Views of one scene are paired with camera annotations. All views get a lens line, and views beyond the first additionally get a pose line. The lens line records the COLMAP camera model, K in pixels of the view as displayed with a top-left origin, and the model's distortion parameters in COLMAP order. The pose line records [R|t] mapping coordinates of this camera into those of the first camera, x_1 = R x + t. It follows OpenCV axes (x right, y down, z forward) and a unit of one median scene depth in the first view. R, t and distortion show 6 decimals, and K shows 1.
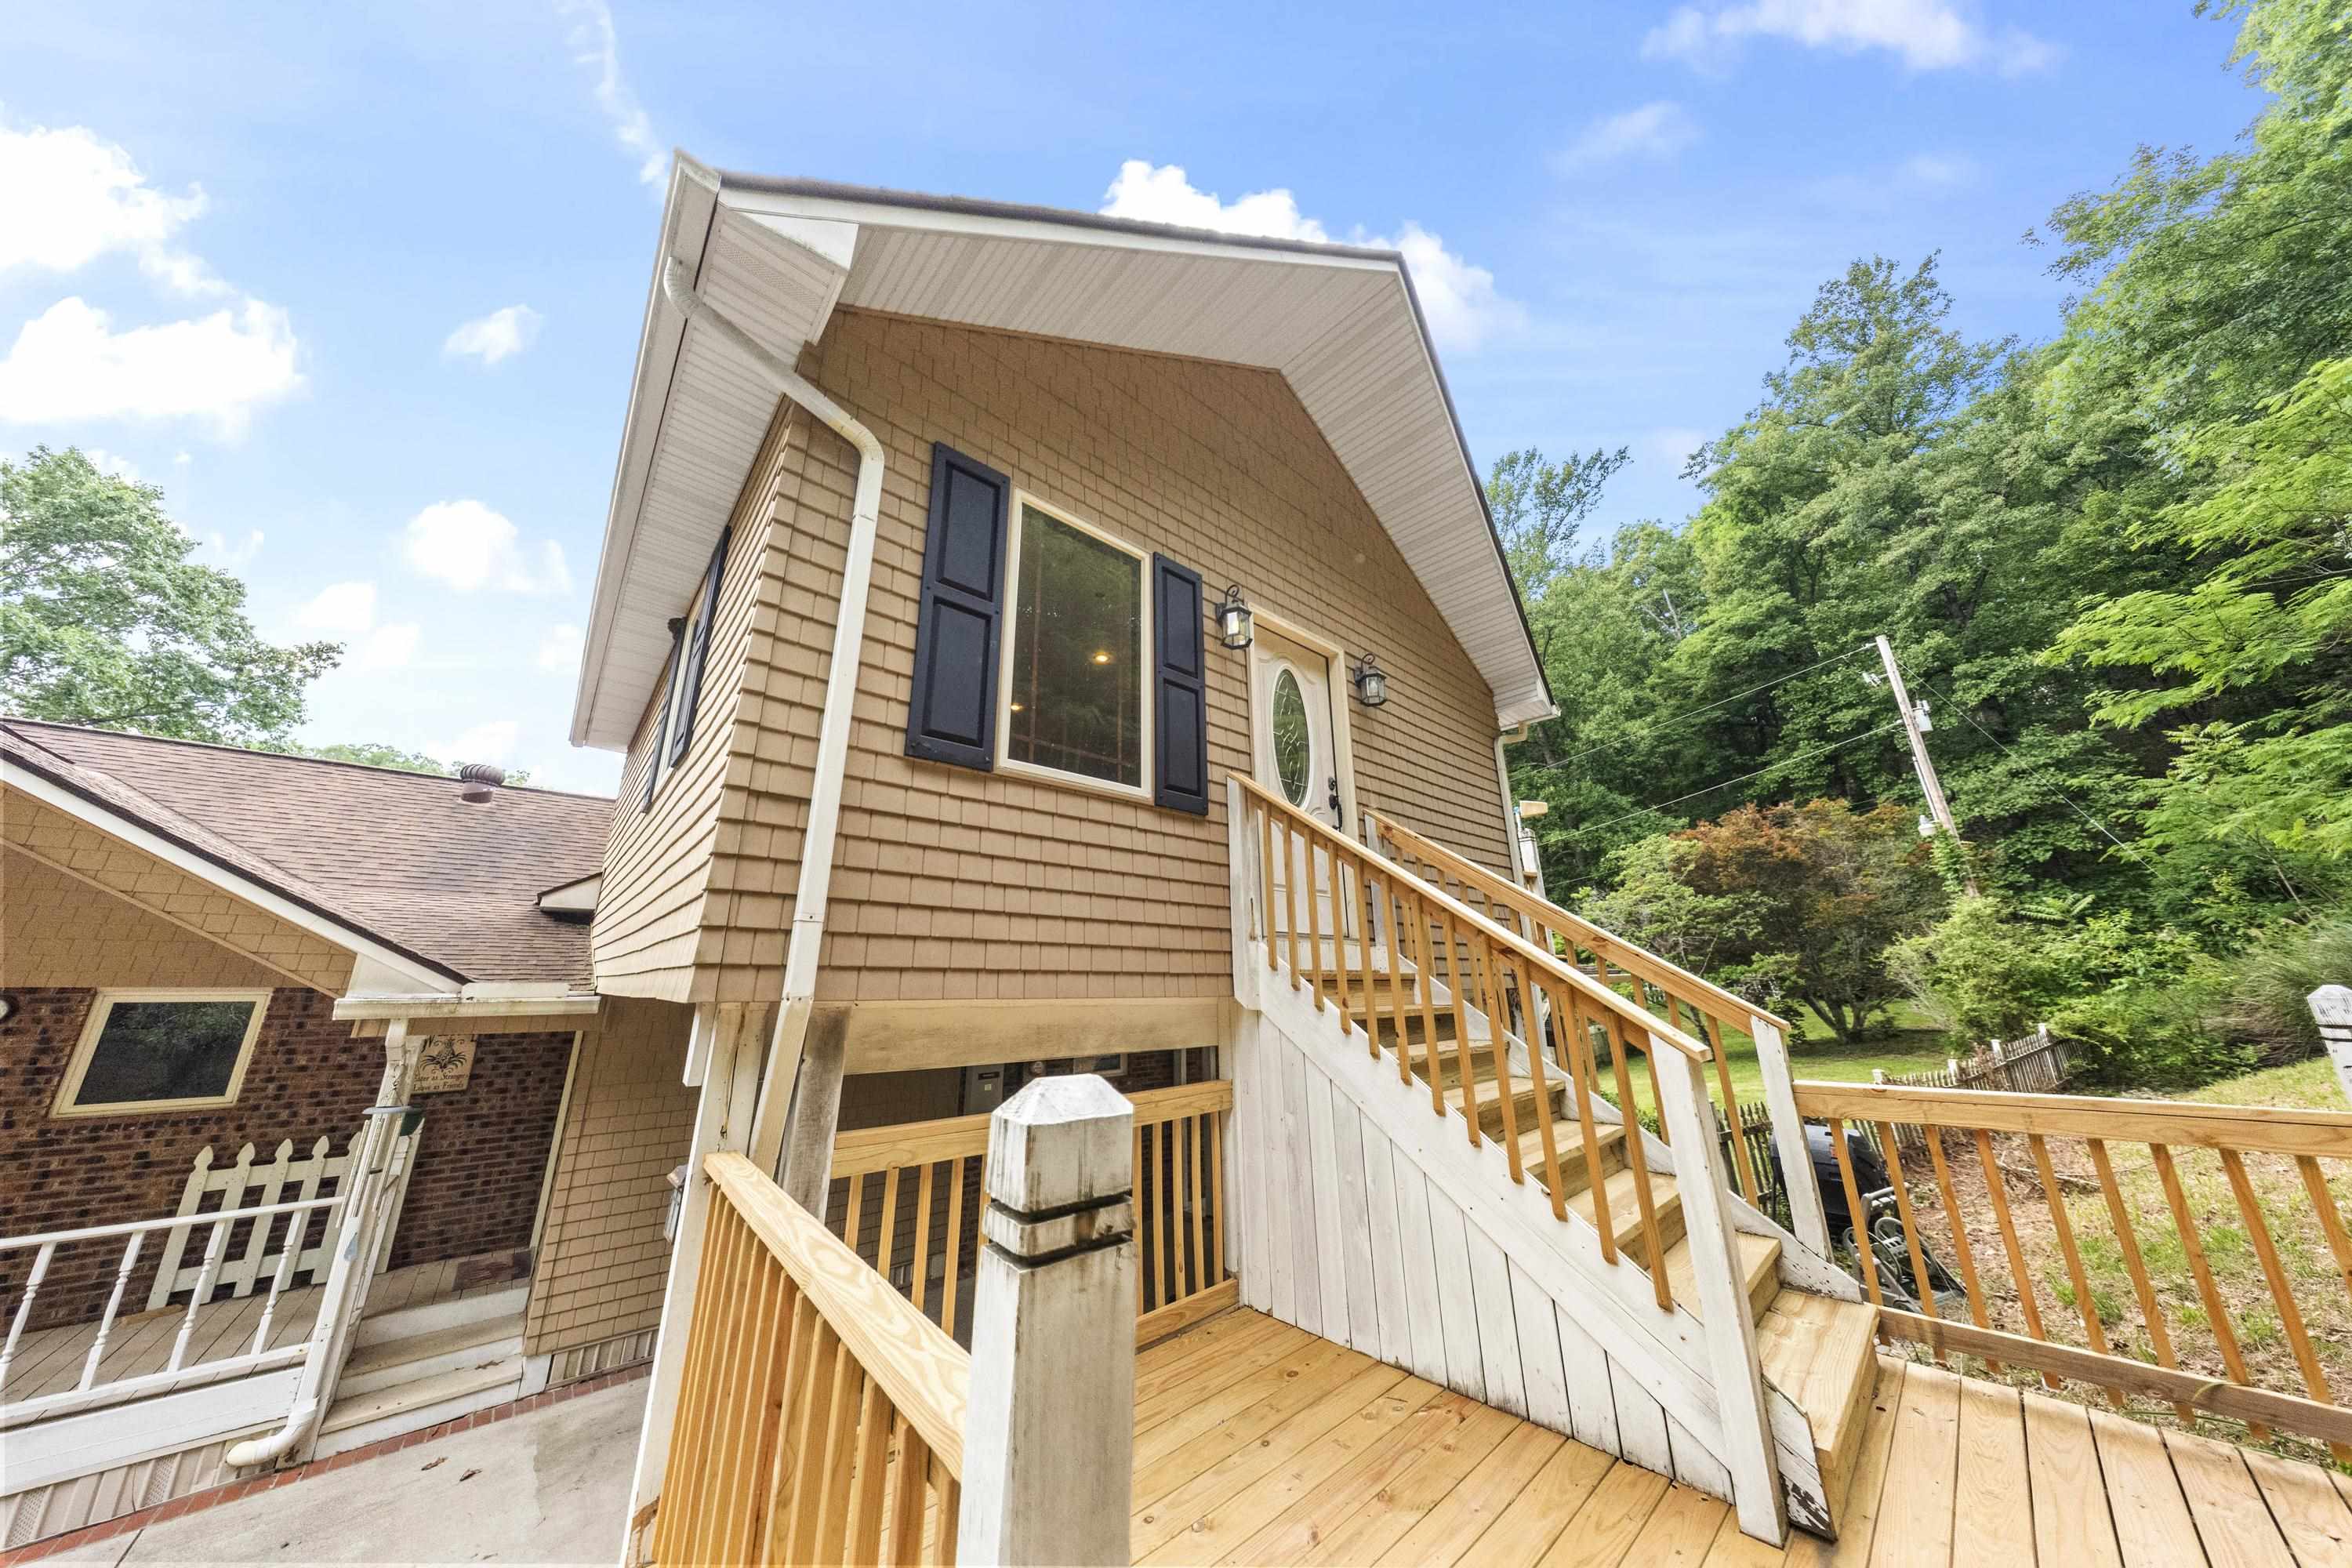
lens RADIAL K [[693.3, 0, 1179.1], [0, 693.3, 785.8], [0, 0, 1]] dist [-0.003478, -0.000233]
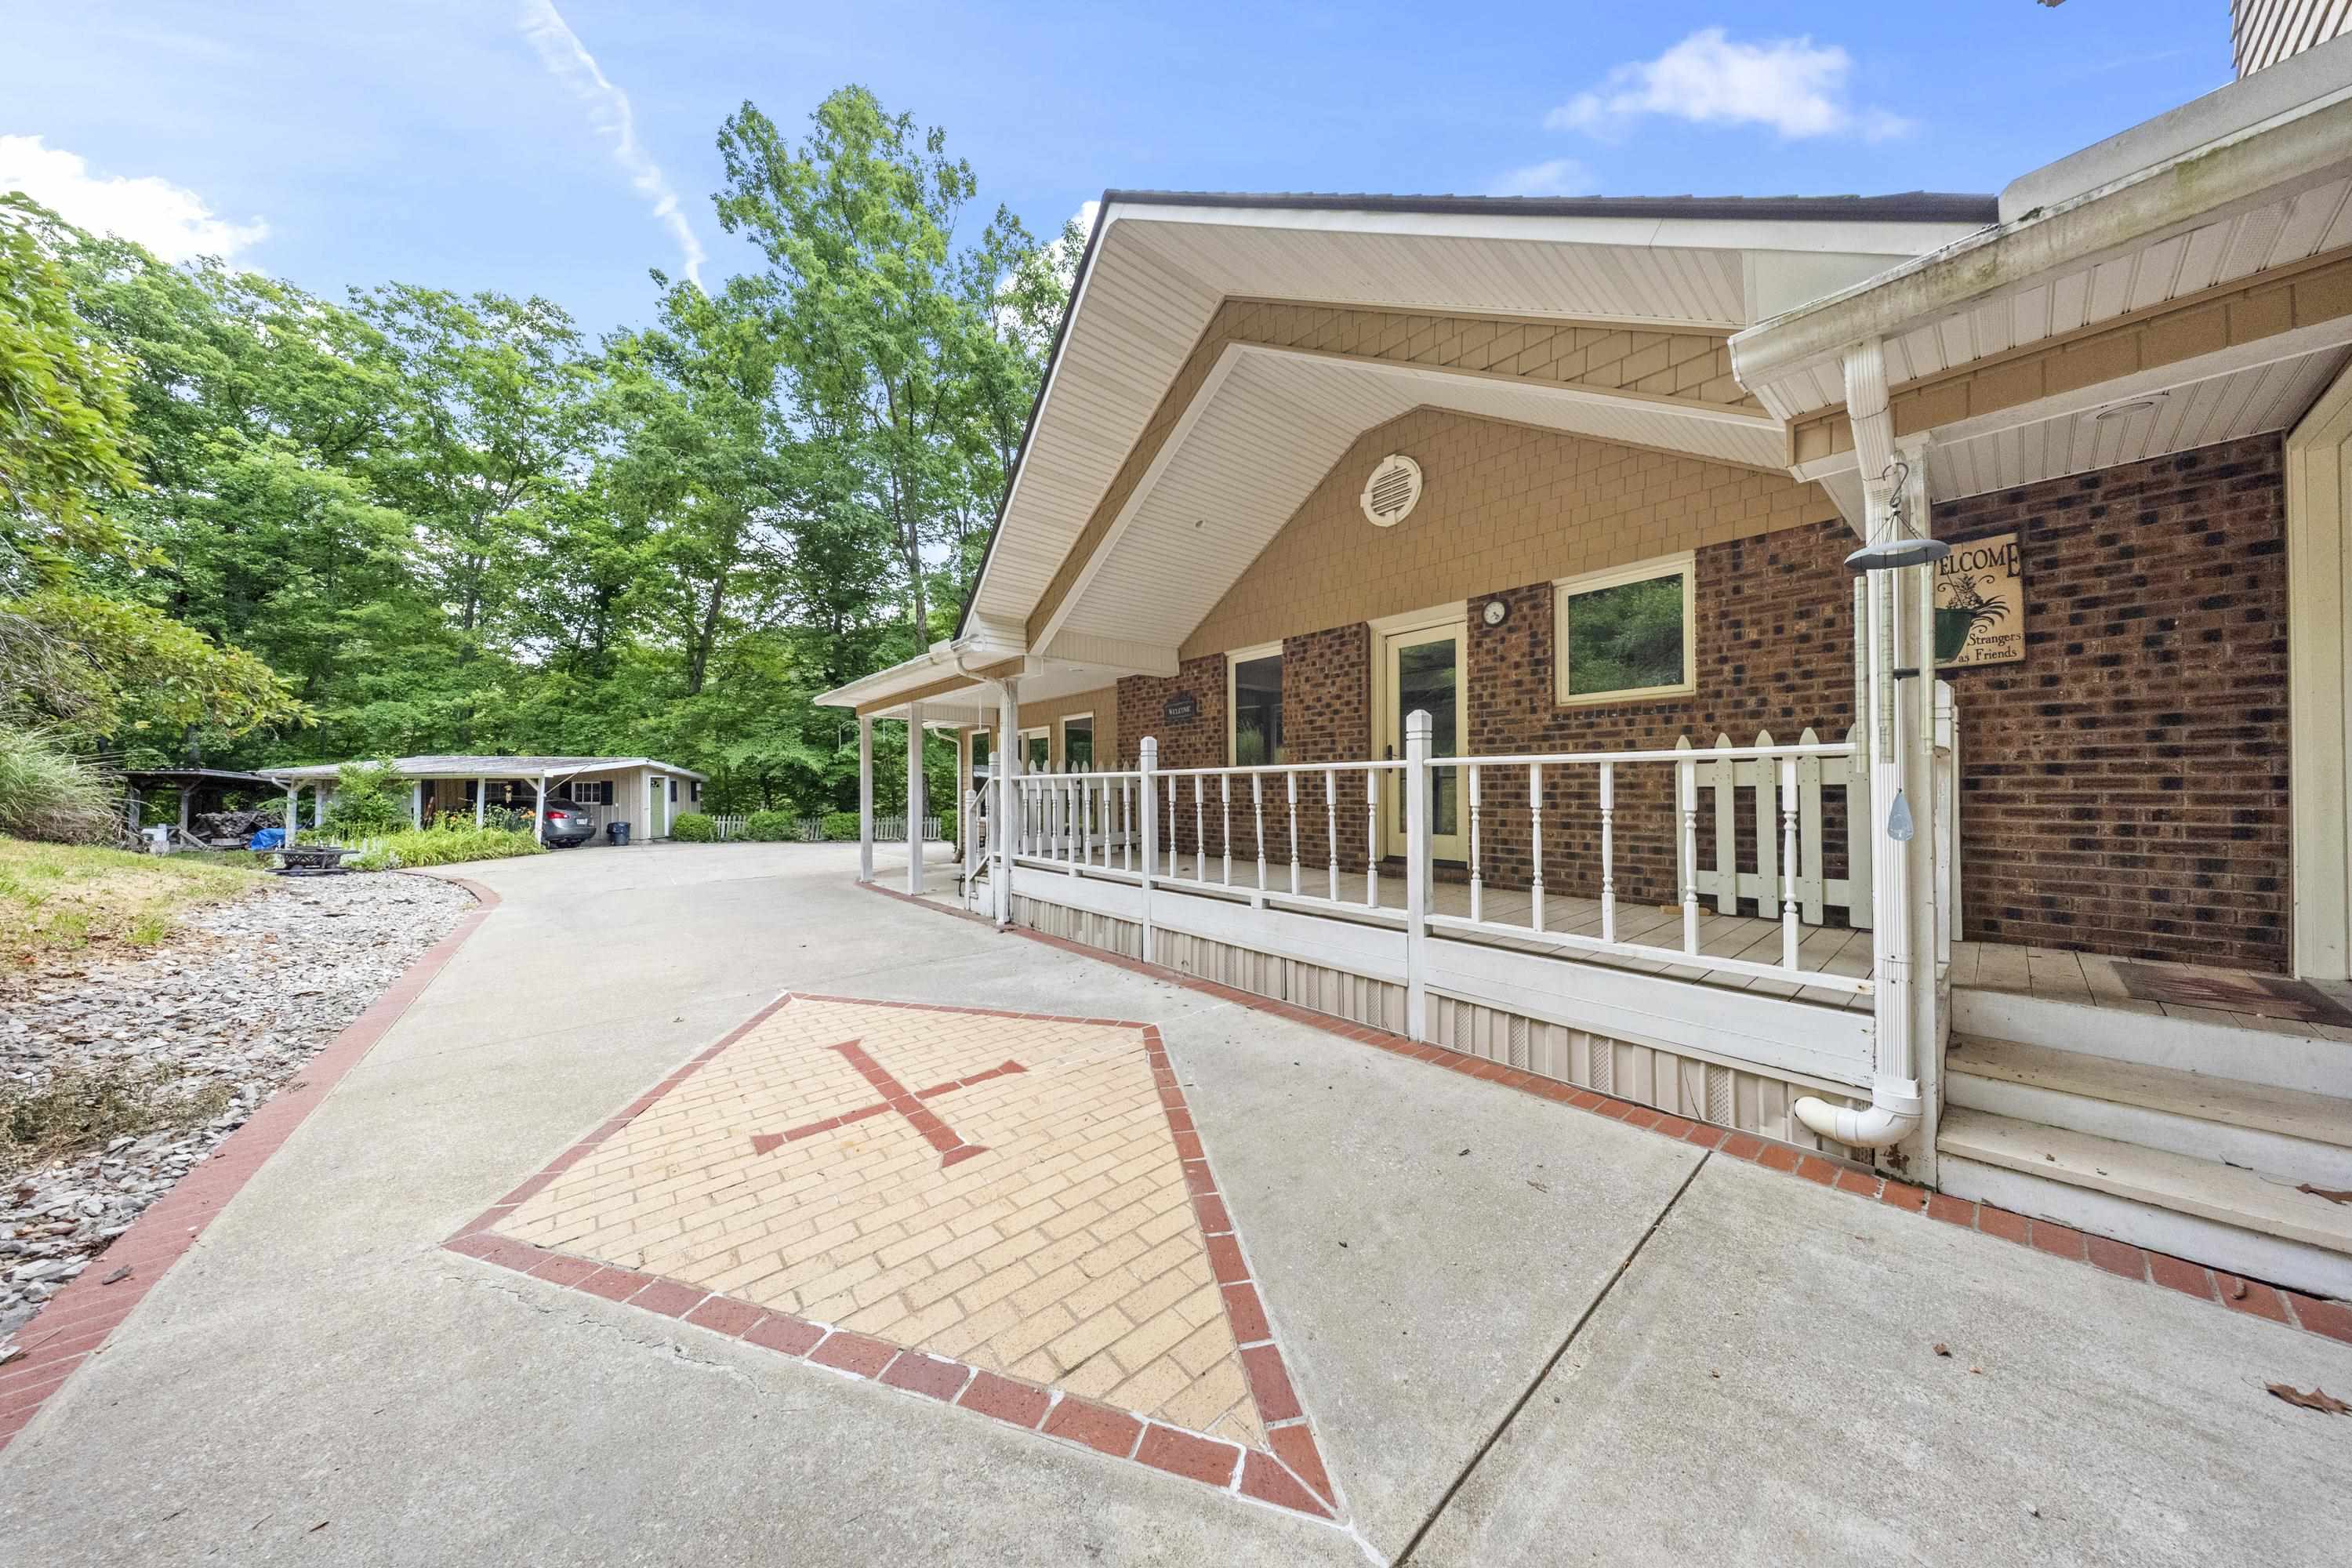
lens RADIAL K [[693.3, 0, 1174.0], [0, 693.3, 789.5], [0, 0, 1]] dist [-0.003478, -0.000233]
pose [[-0.037268, 0.010689, -0.999248, -0.548951], [0.289502, 0.957177, -0.000558, 0.398065], [0.956452, -0.289305, -0.038766, 0.419473]]
